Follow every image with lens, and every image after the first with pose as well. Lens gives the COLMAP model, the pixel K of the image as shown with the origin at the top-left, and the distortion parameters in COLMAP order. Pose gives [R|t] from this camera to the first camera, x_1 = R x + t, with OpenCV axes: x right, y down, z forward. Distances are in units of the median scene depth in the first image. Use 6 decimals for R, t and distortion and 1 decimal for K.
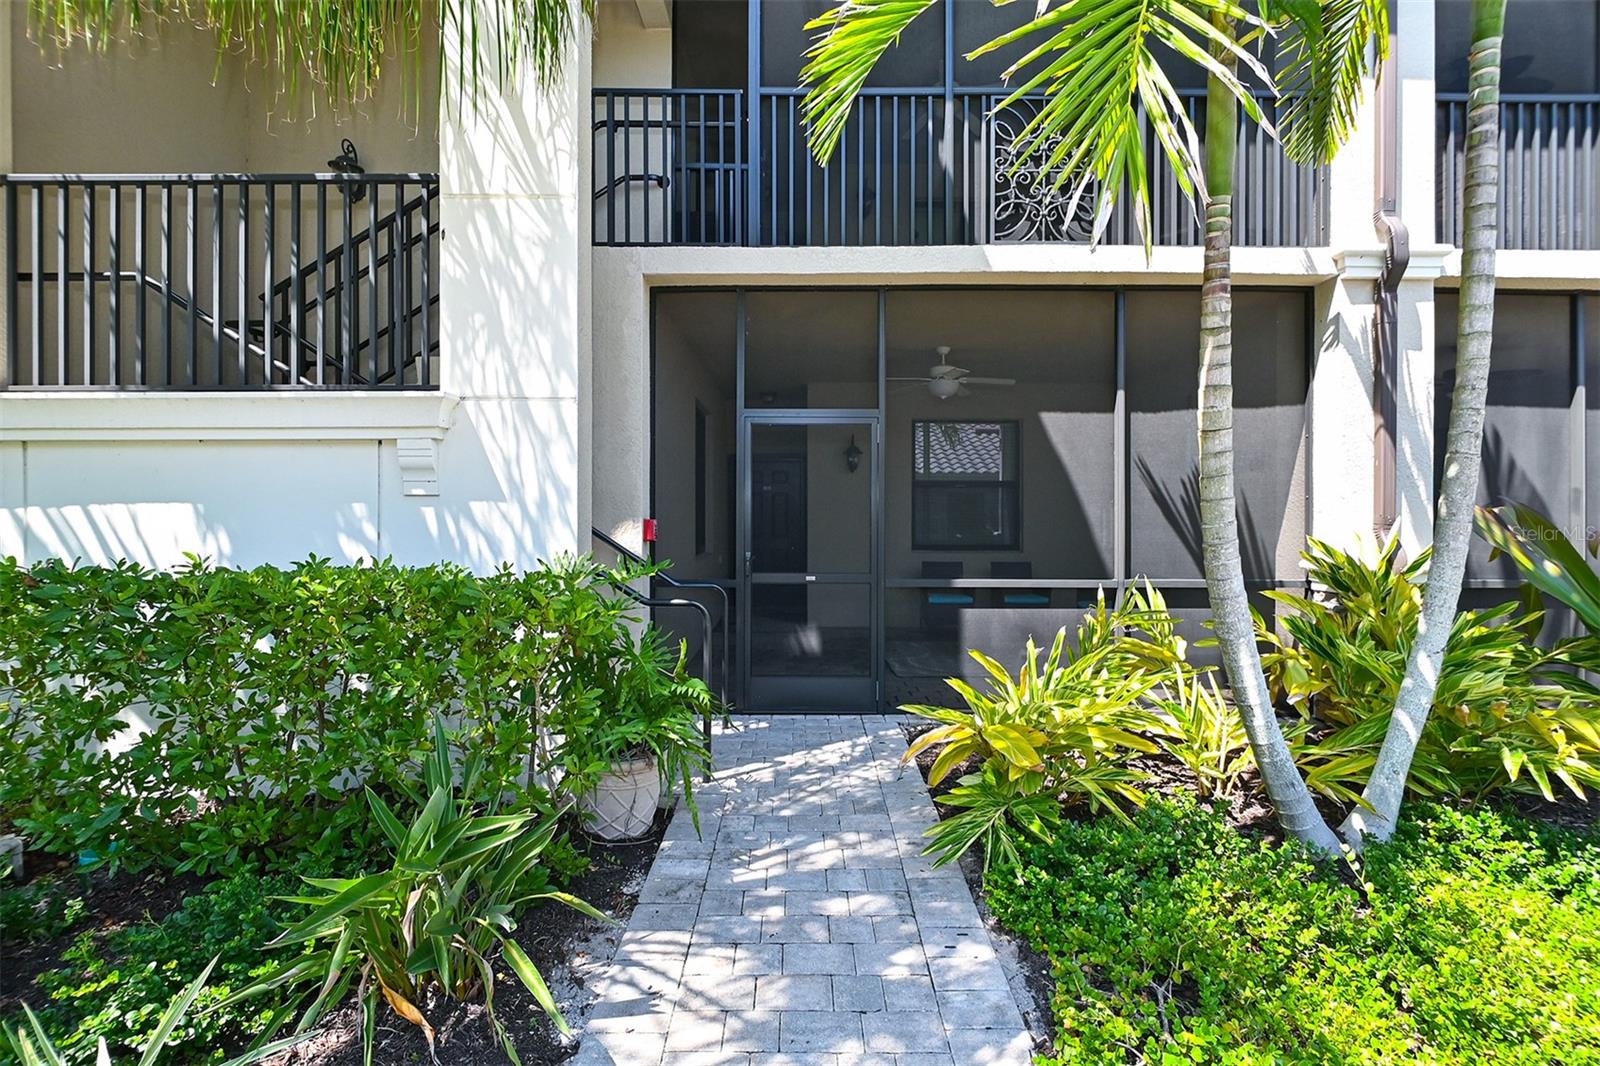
lens RADIAL K [[708.3, 0, 801.5], [0, 708.3, 520.4], [0, 0, 1]] dist [-0.001145, -0.000219]
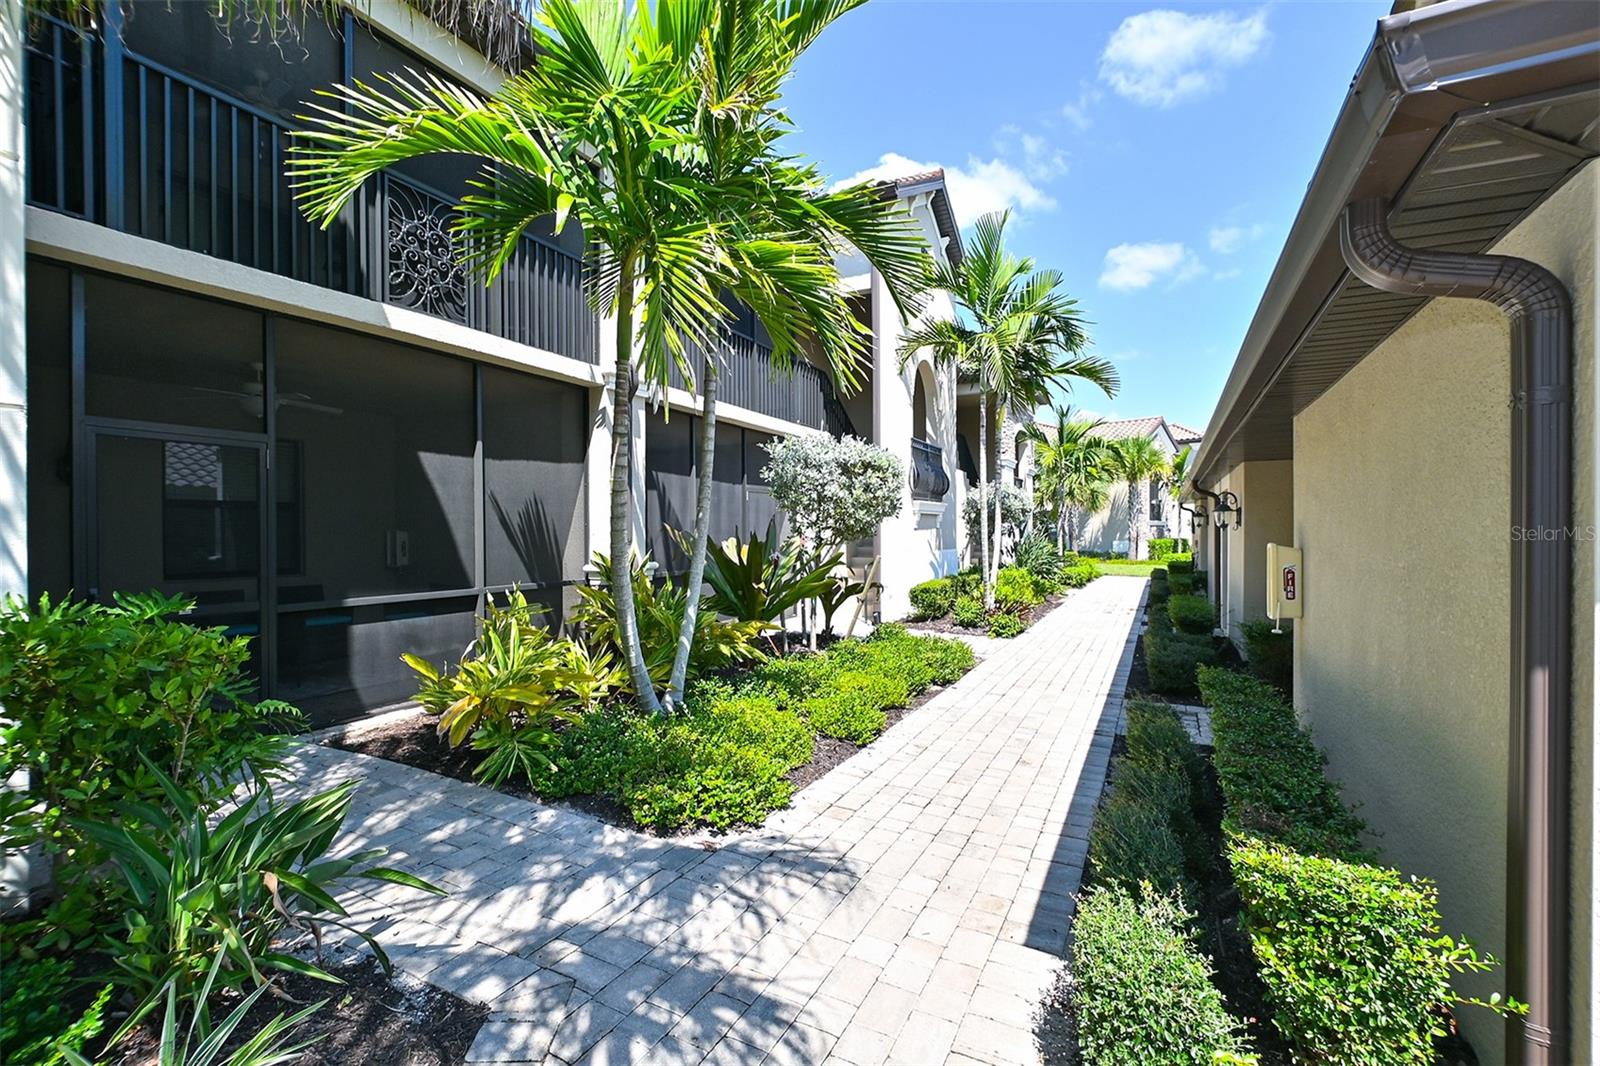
lens RADIAL K [[708.3, 0, 801.5], [0, 708.3, 520.4], [0, 0, 1]] dist [-0.001145, -0.000219]
pose [[0.468525, 0.009906, 0.883395, -0.427223], [0.011956, 0.999774, -0.017552, -0.009054], [-0.883370, 0.018785, 0.468300, -0.126829]]
